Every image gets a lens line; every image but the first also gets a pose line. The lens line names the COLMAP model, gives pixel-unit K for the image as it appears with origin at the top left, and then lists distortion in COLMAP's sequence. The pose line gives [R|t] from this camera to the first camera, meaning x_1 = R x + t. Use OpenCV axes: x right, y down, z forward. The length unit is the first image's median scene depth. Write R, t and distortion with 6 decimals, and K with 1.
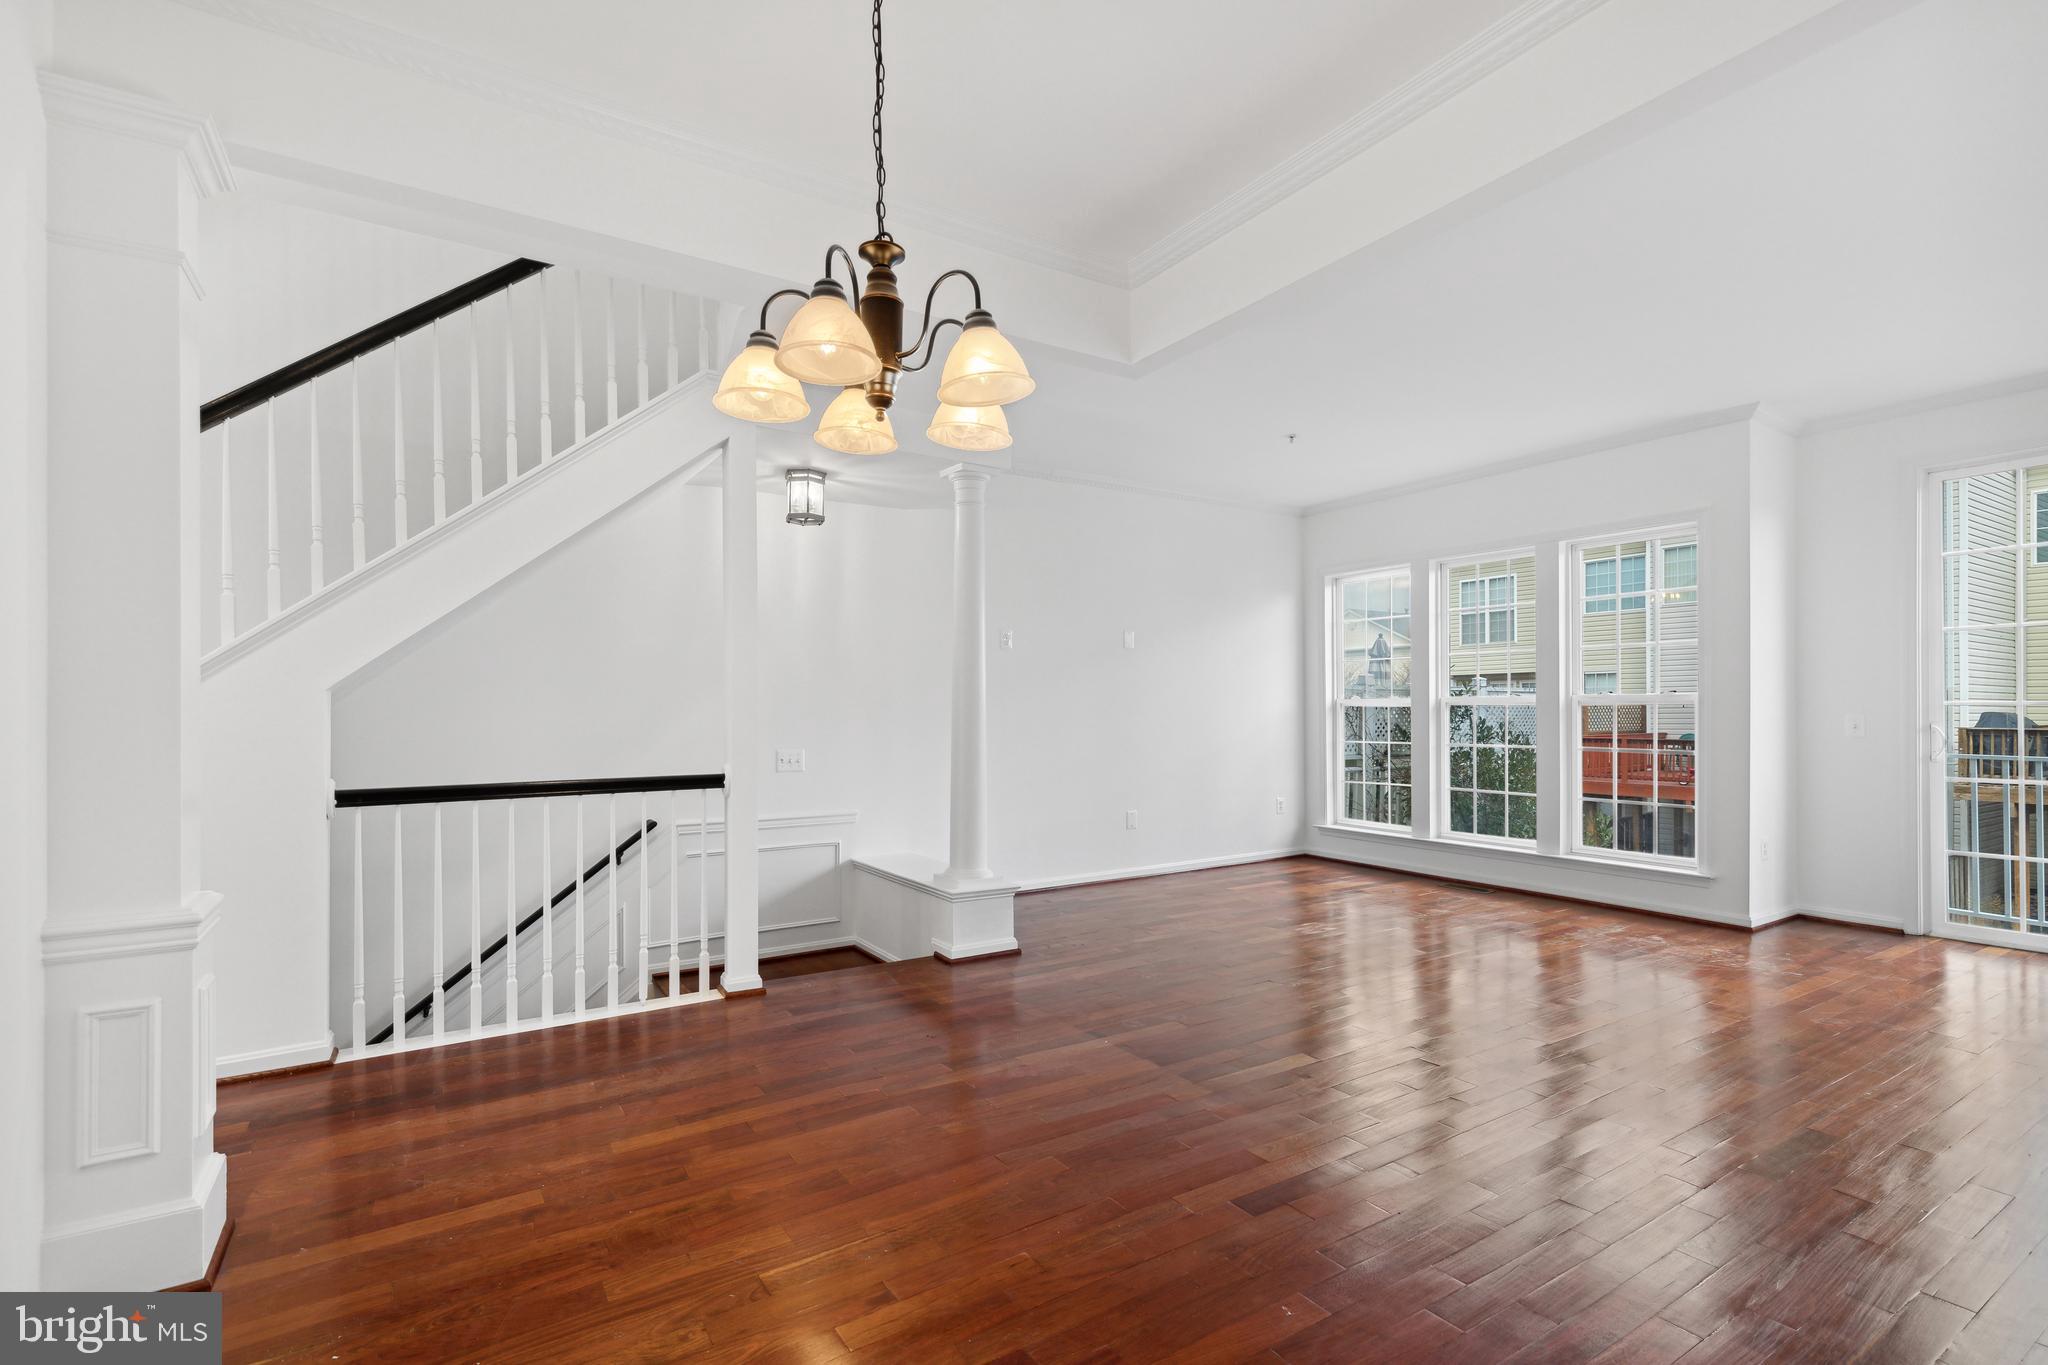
lens RADIAL K [[951.5, 0, 1015.5], [0, 951.5, 708.0], [0, 0, 1]] dist [0.007487, -0.000532]
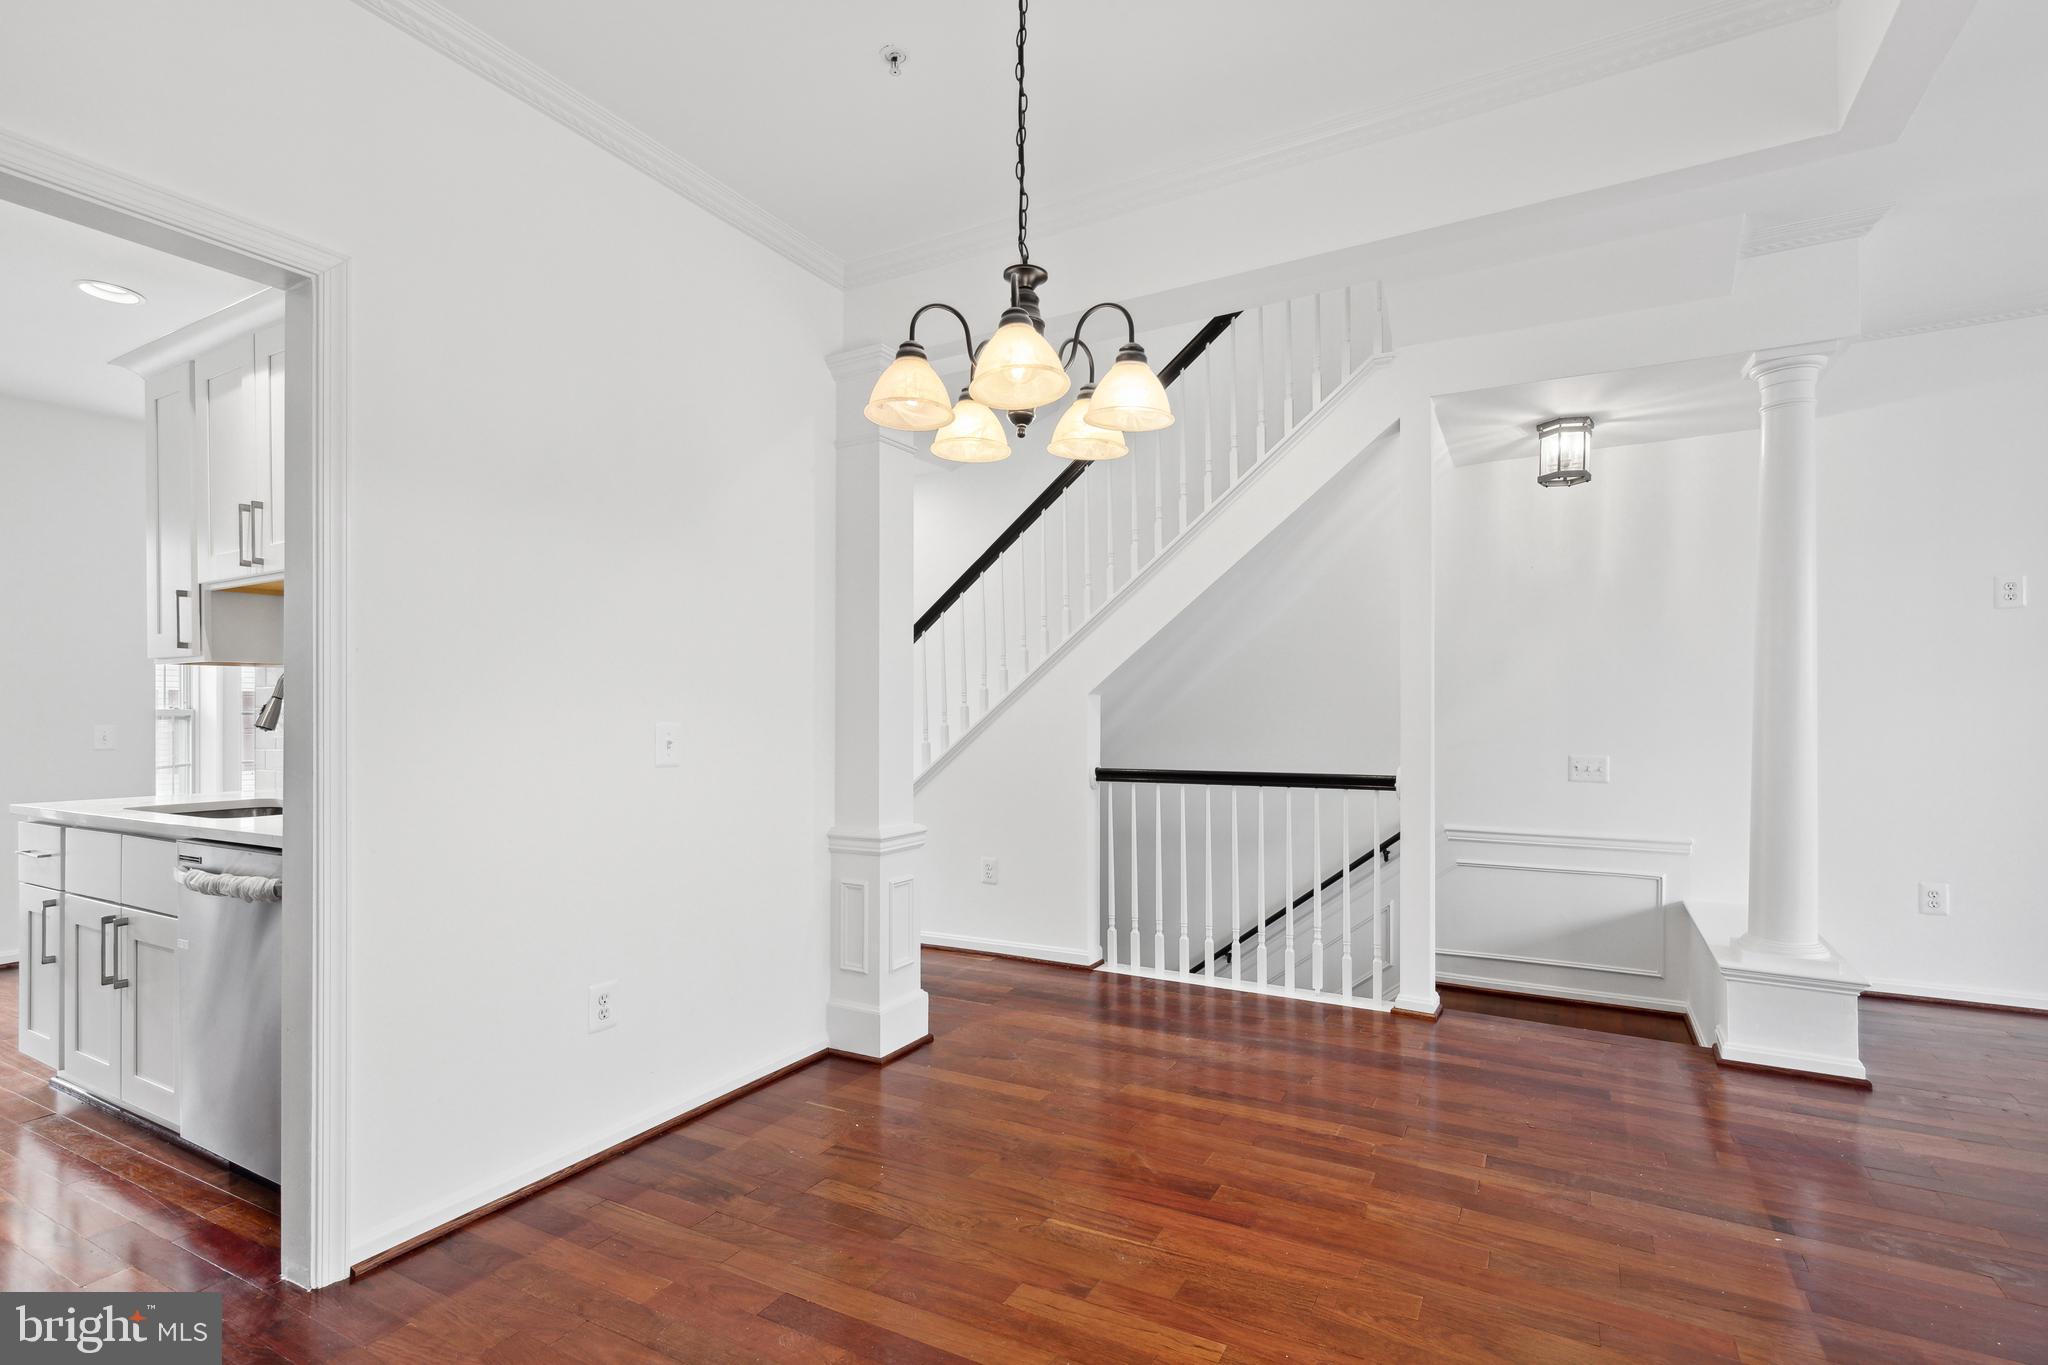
lens RADIAL K [[951.5, 0, 1015.5], [0, 951.5, 708.0], [0, 0, 1]] dist [0.007487, -0.000532]
pose [[0.465749, -0.000750, -0.884916, 0.345477], [0.005379, 0.999984, 0.001984, -0.002343], [0.884900, -0.005684, 0.465746, 0.219762]]
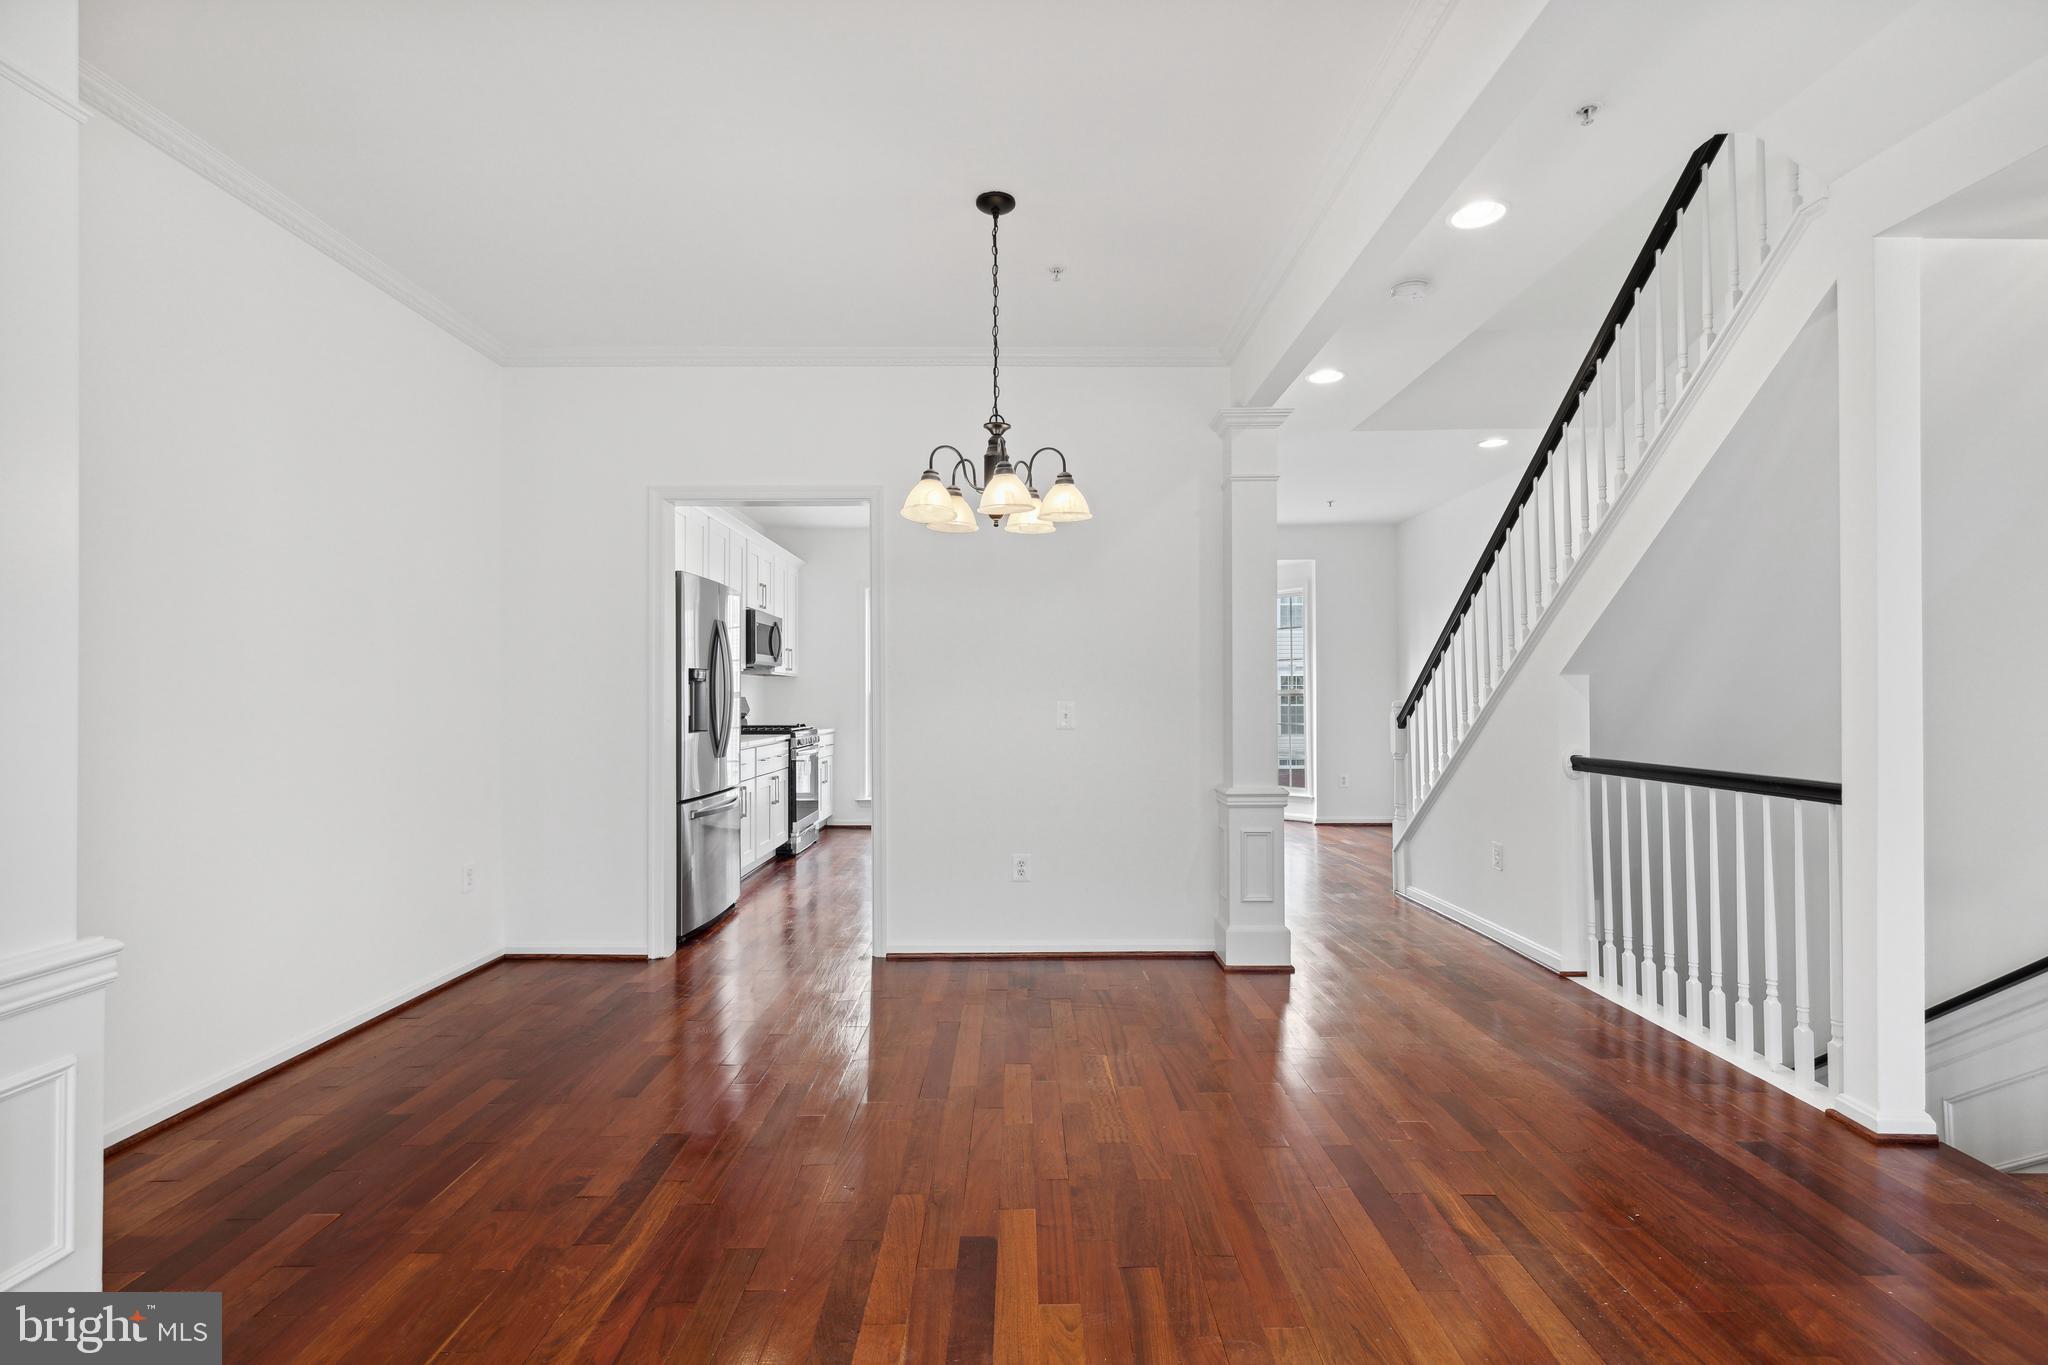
lens RADIAL K [[927.5, 0, 1024.0], [0, 927.5, 682.5], [0, 0, 1]] dist [0.017757, -0.000240]
pose [[-0.538414, -0.008726, -0.842635, 0.544326], [0.008807, 0.999834, -0.015981, 0.003237], [0.842634, -0.016025, -0.538248, 0.851471]]
